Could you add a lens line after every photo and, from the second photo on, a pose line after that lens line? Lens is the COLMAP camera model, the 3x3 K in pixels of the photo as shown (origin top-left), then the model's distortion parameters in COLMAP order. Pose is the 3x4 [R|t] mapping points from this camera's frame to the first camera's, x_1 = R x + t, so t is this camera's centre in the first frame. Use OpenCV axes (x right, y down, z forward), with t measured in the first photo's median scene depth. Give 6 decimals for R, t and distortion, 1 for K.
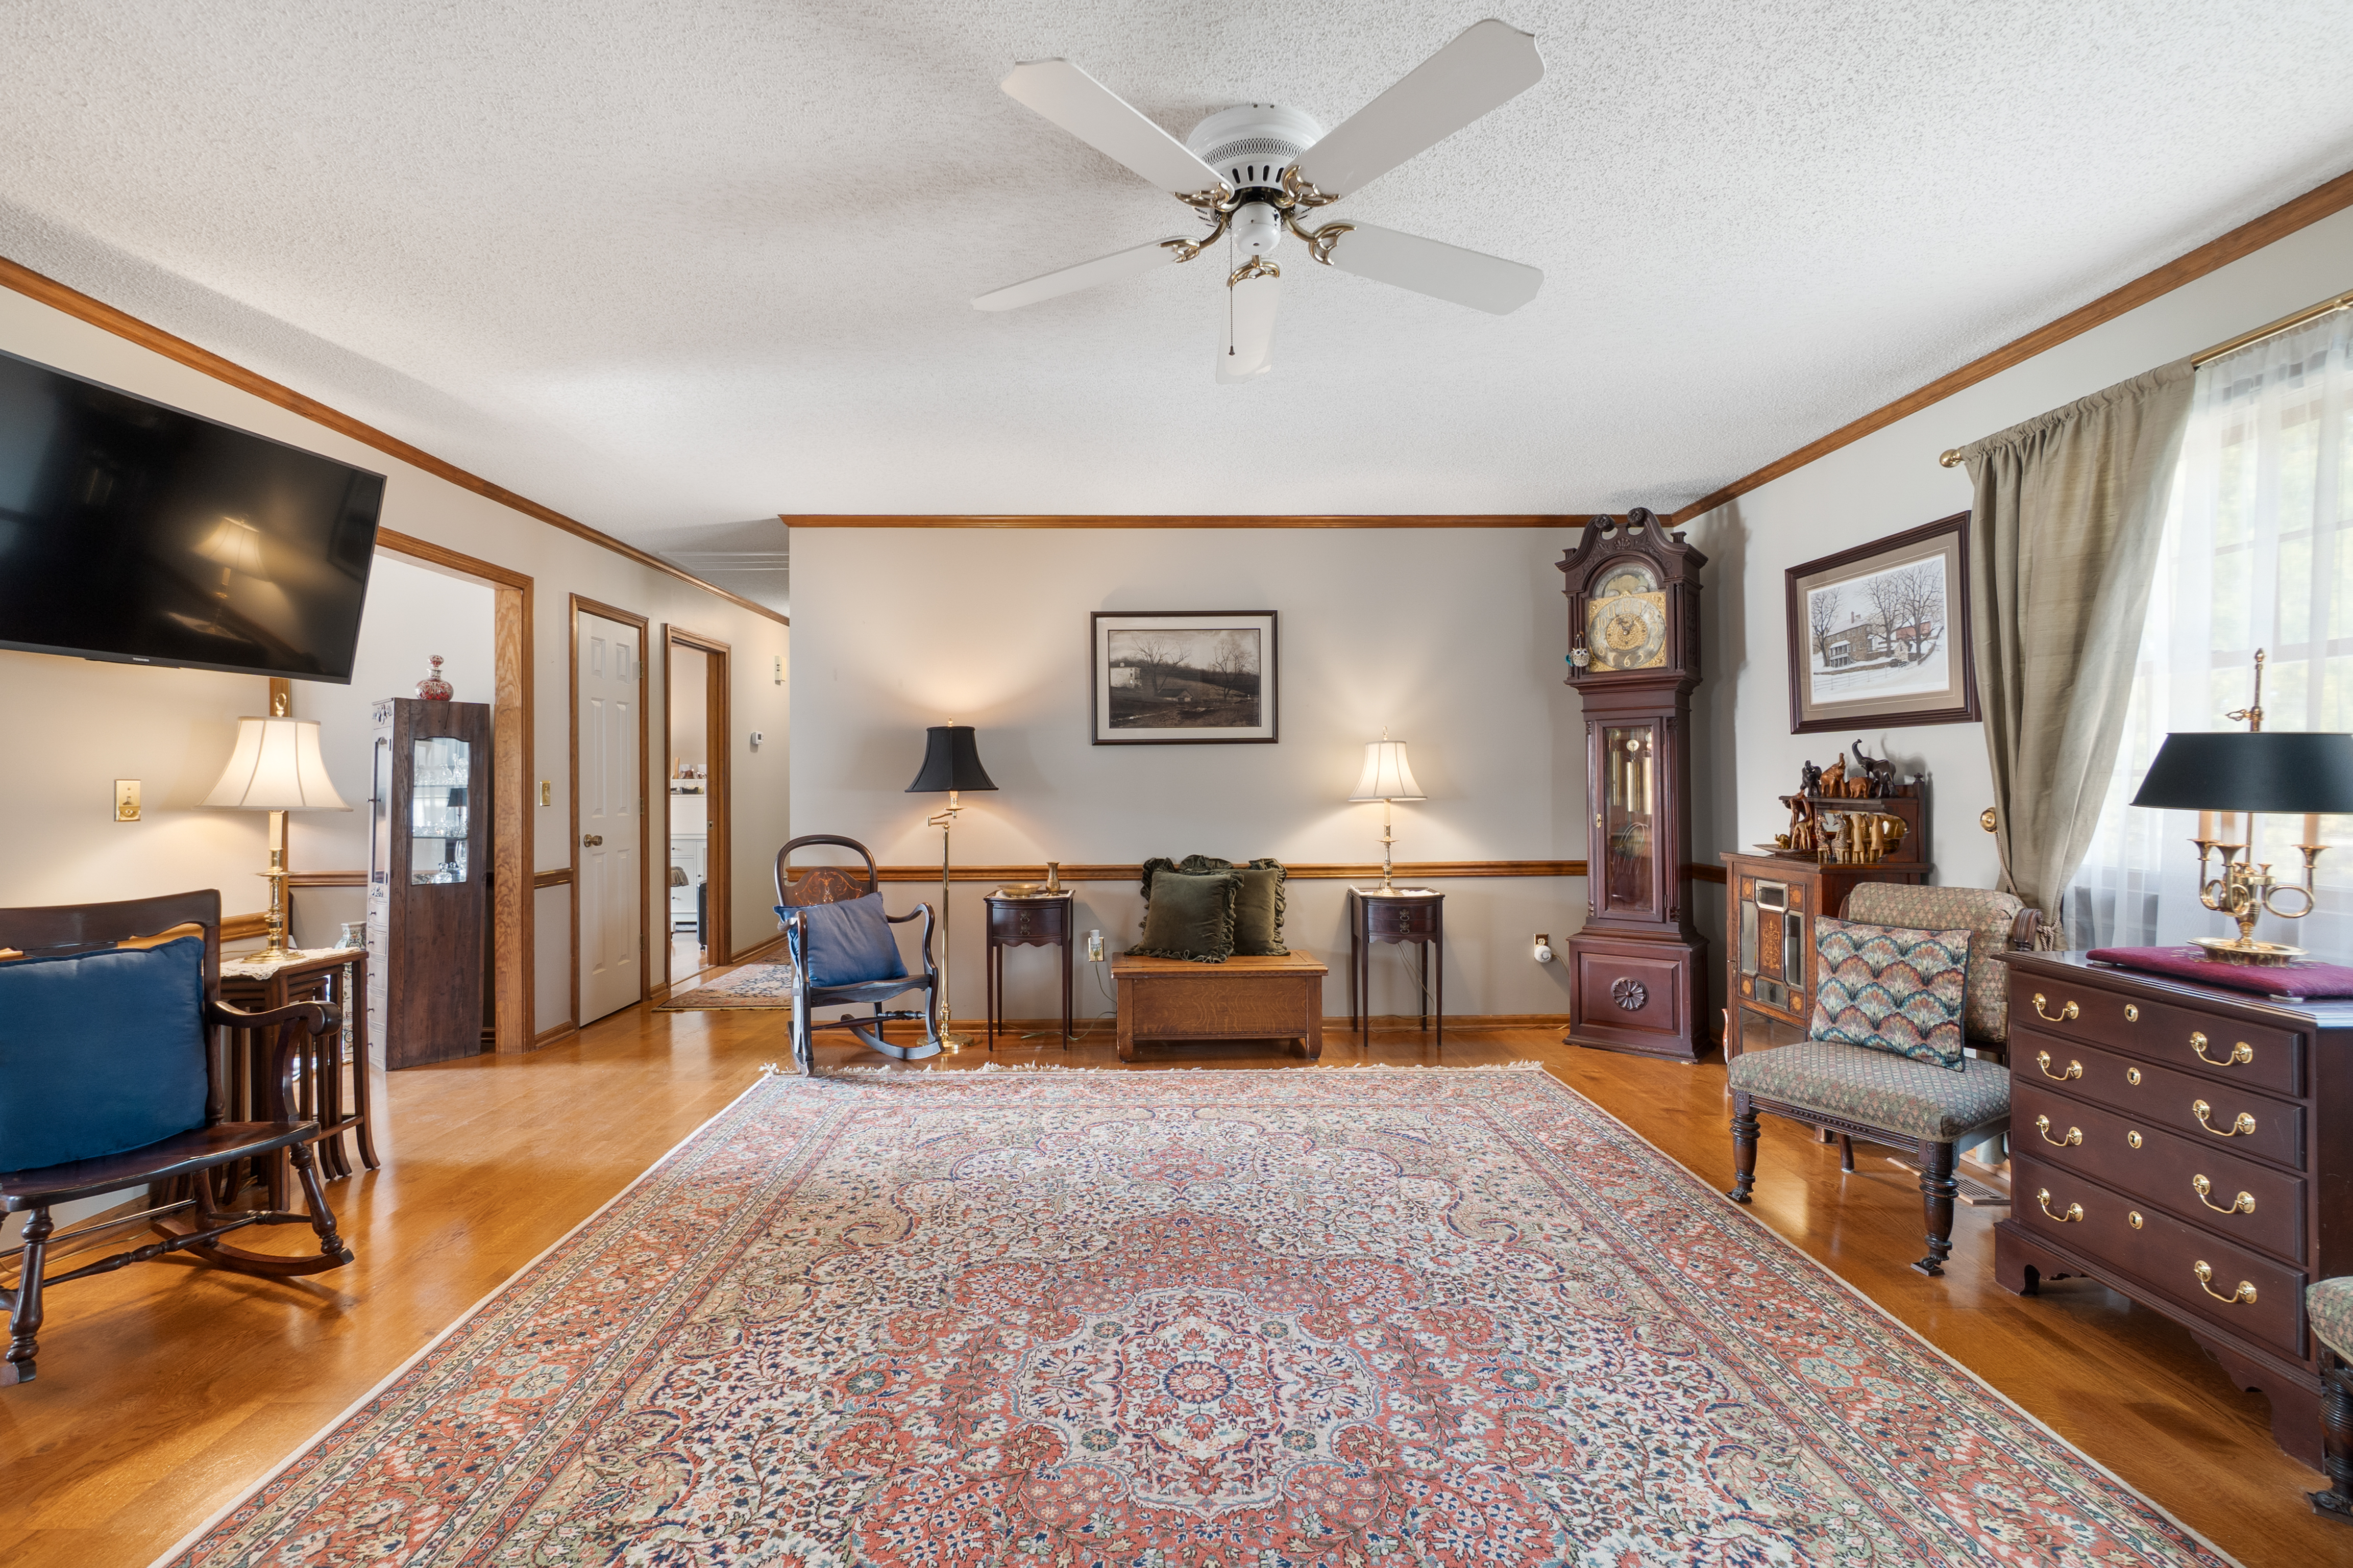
lens RADIAL K [[1011.6, 0, 1157.0], [0, 1011.6, 783.3], [0, 0, 1]] dist [-0.003781, 0.001097]
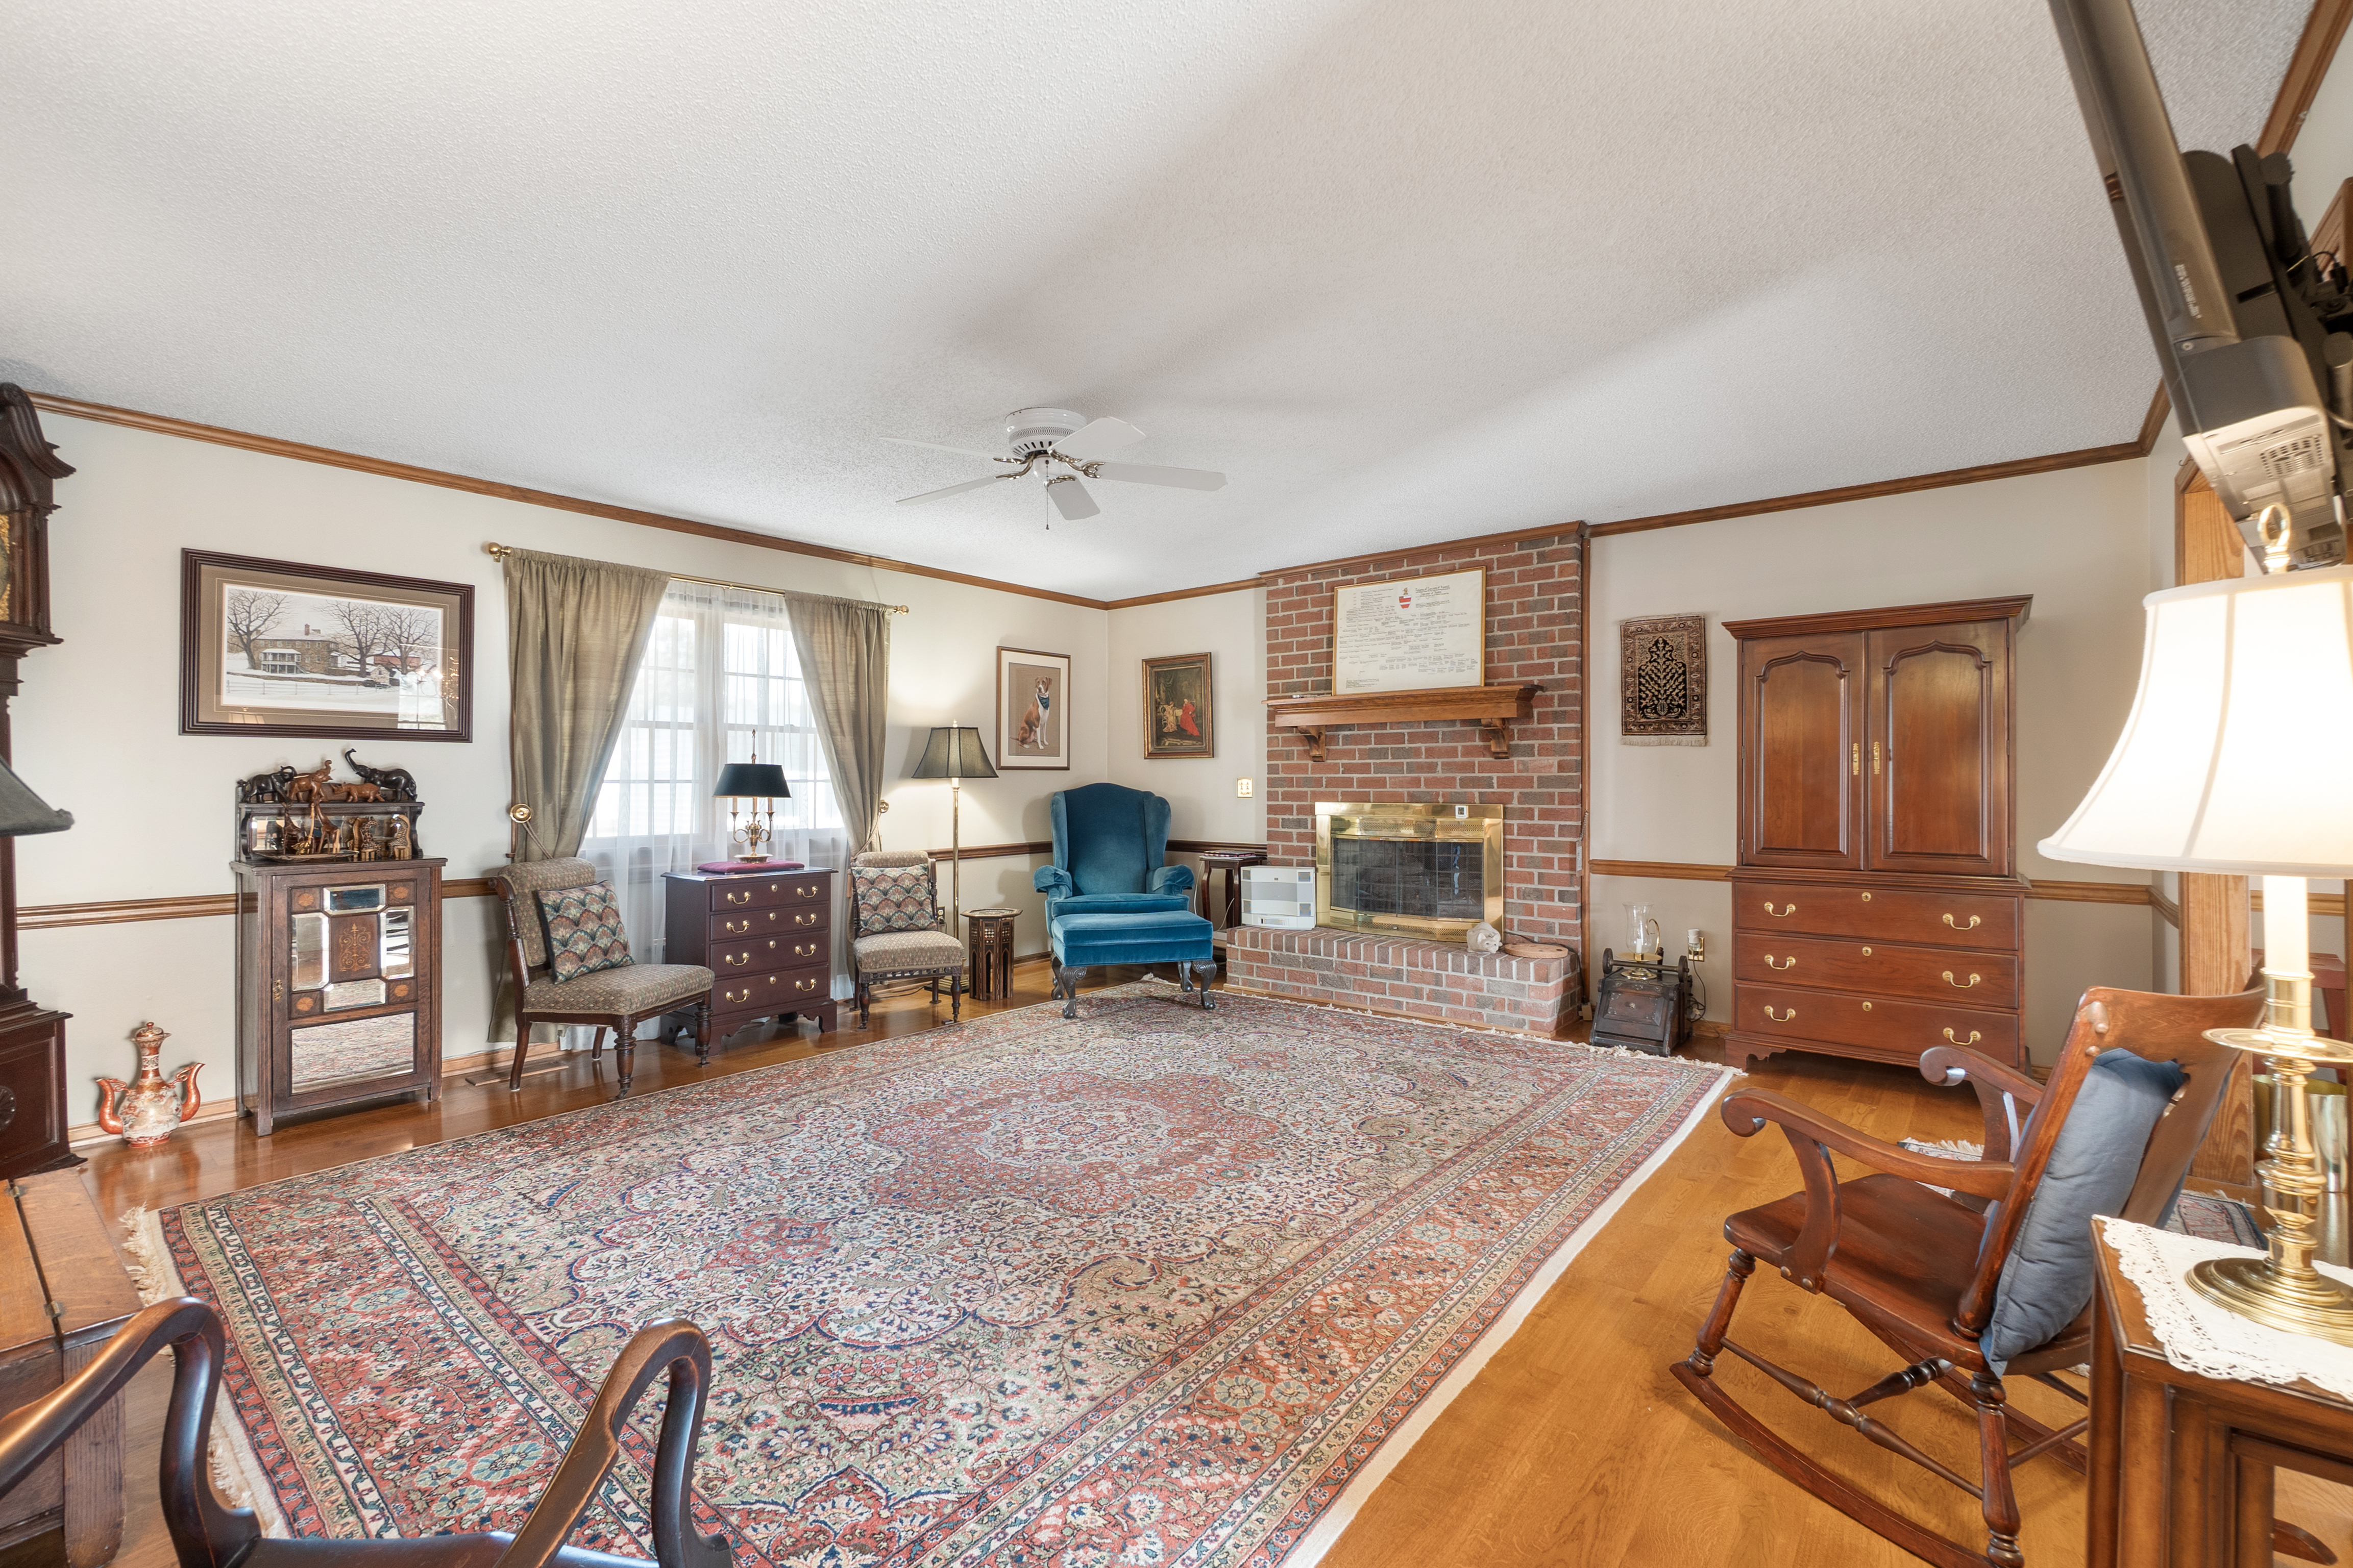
lens RADIAL K [[1011.6, 0, 1177.8], [0, 1011.6, 780.8], [0, 0, 1]] dist [-0.003781, 0.001097]
pose [[-0.769307, 0.007699, 0.638833, -1.029049], [0.008040, 0.999965, -0.002370, 0.001420], [-0.638829, 0.003313, -0.769342, 1.899781]]
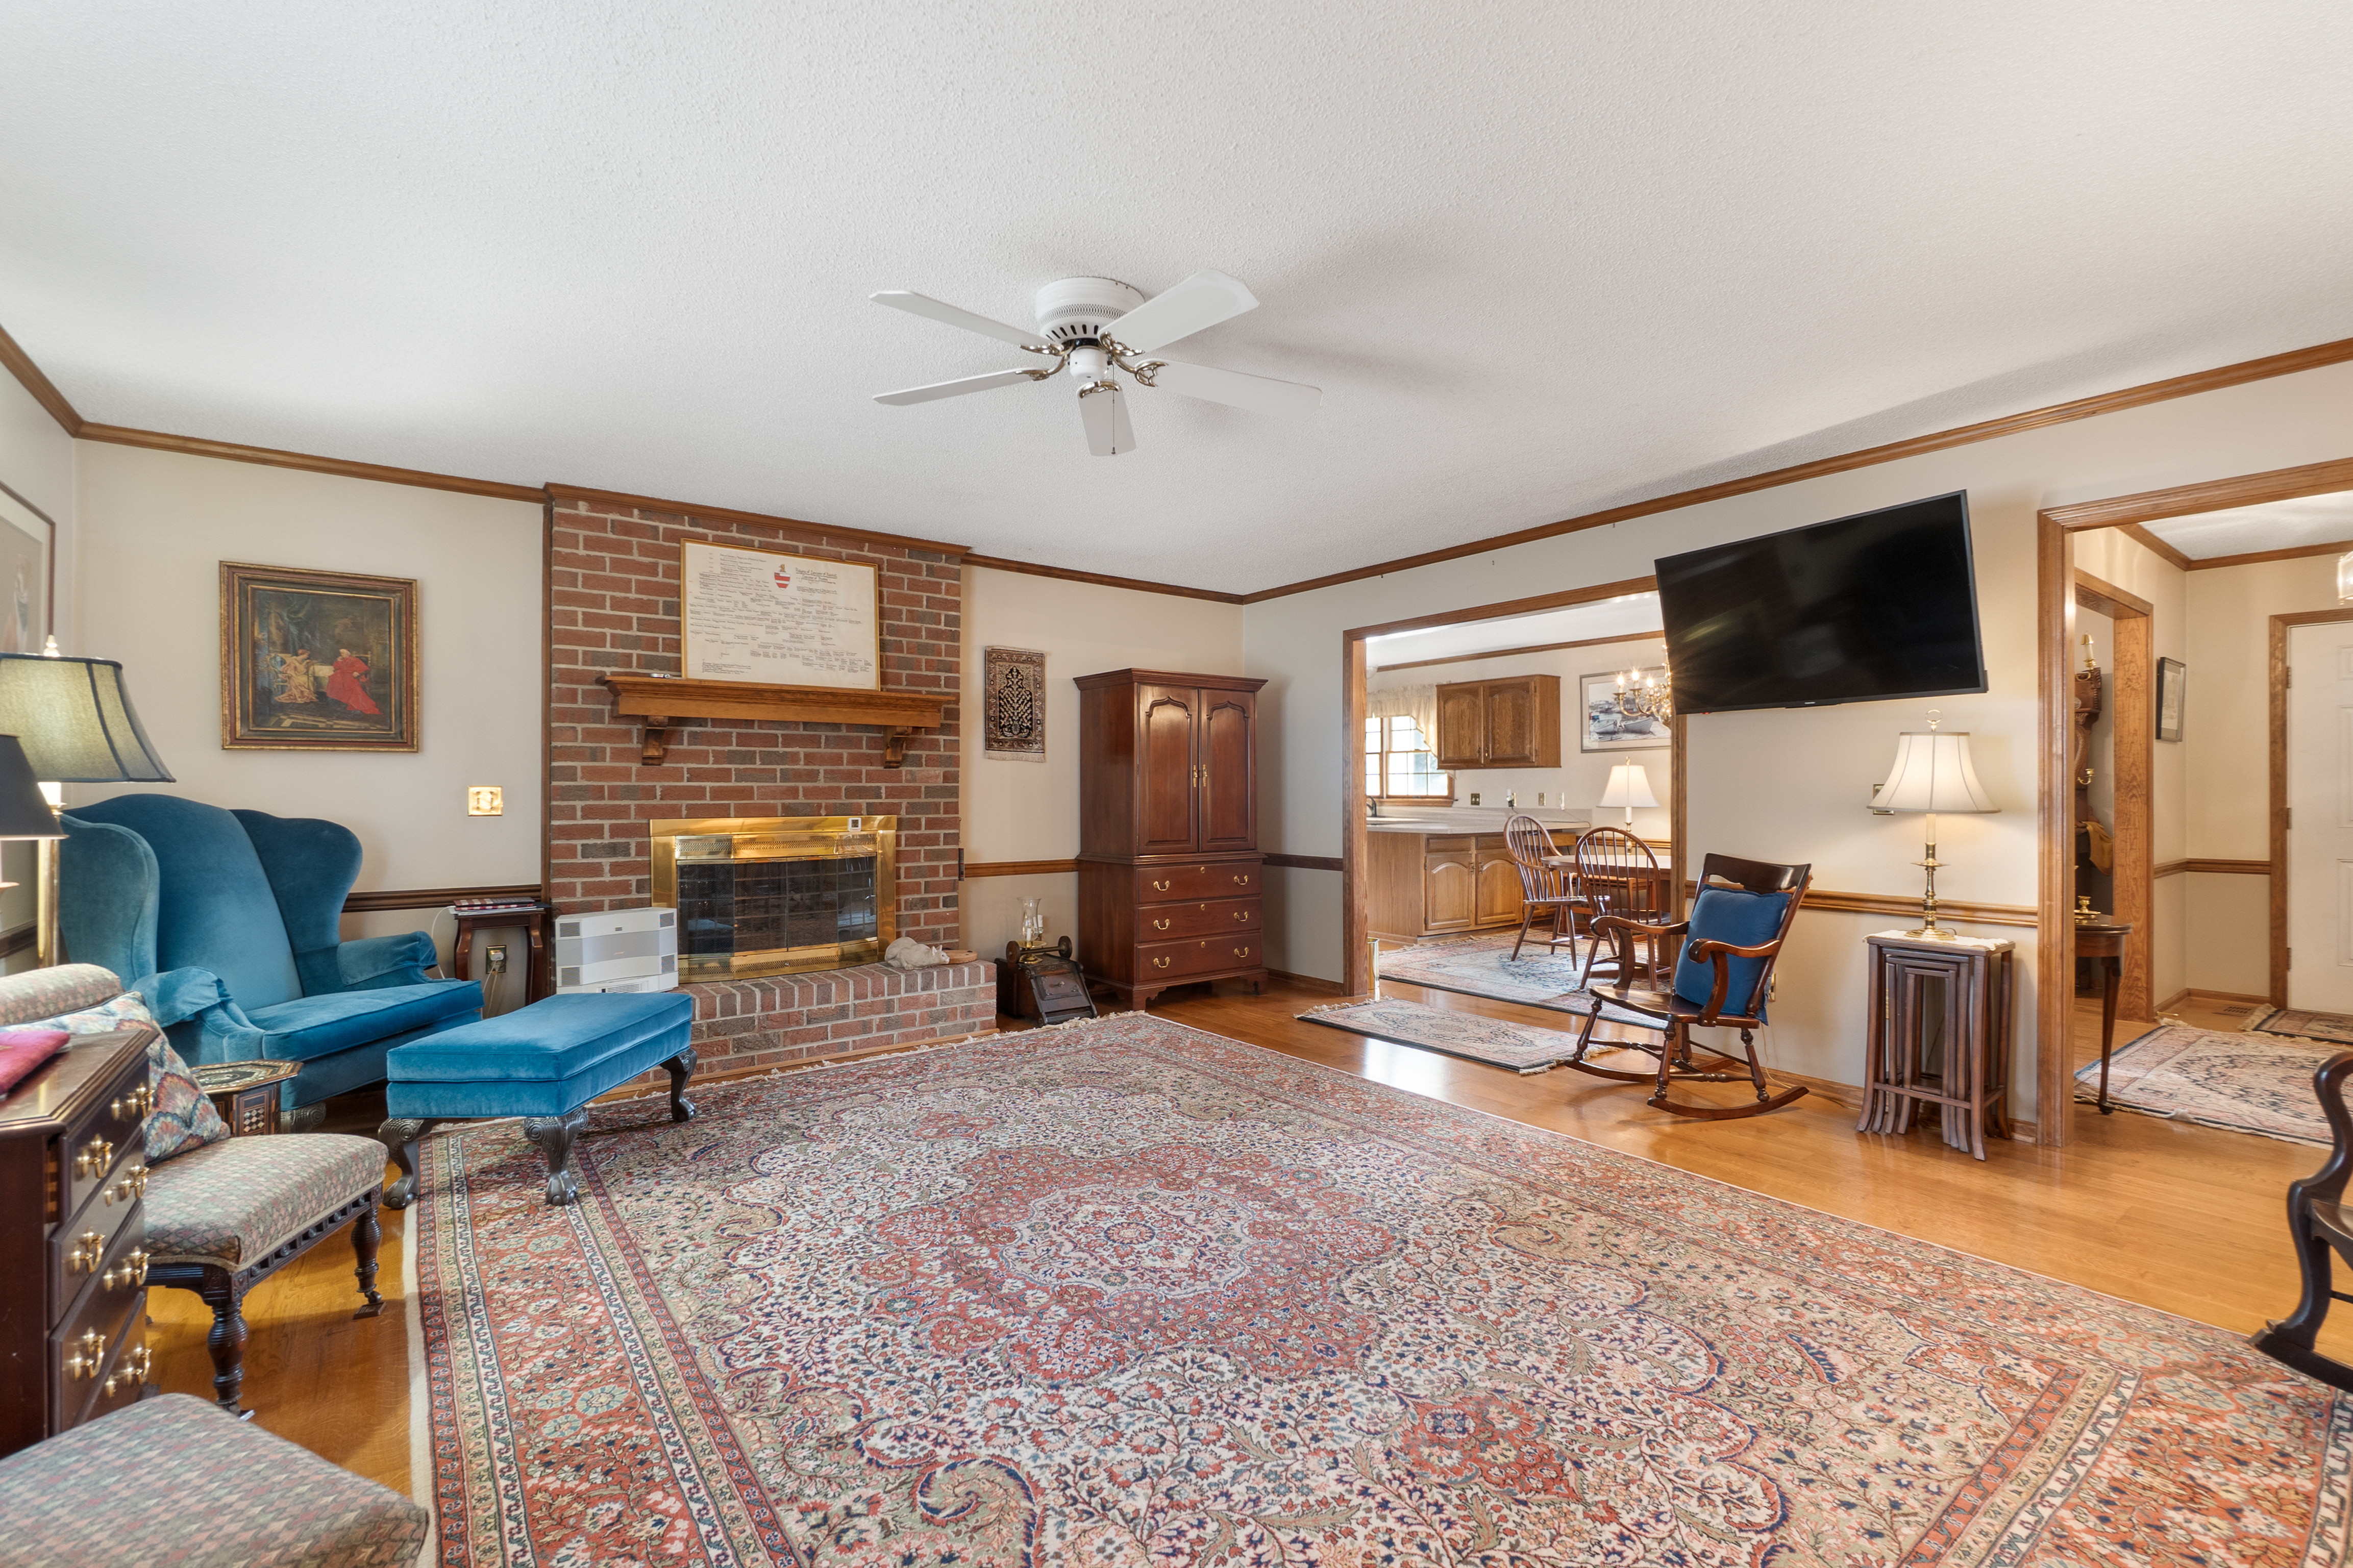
lens RADIAL K [[1011.7, 0, 1161.9], [0, 1011.7, 794.5], [0, 0, 1]] dist [-0.003781, 0.001097]
pose [[-0.807725, 0.008802, -0.589493, 0.683584], [0.004723, 0.999953, 0.008459, -0.005904], [0.589540, 0.004048, -0.807729, 1.811952]]
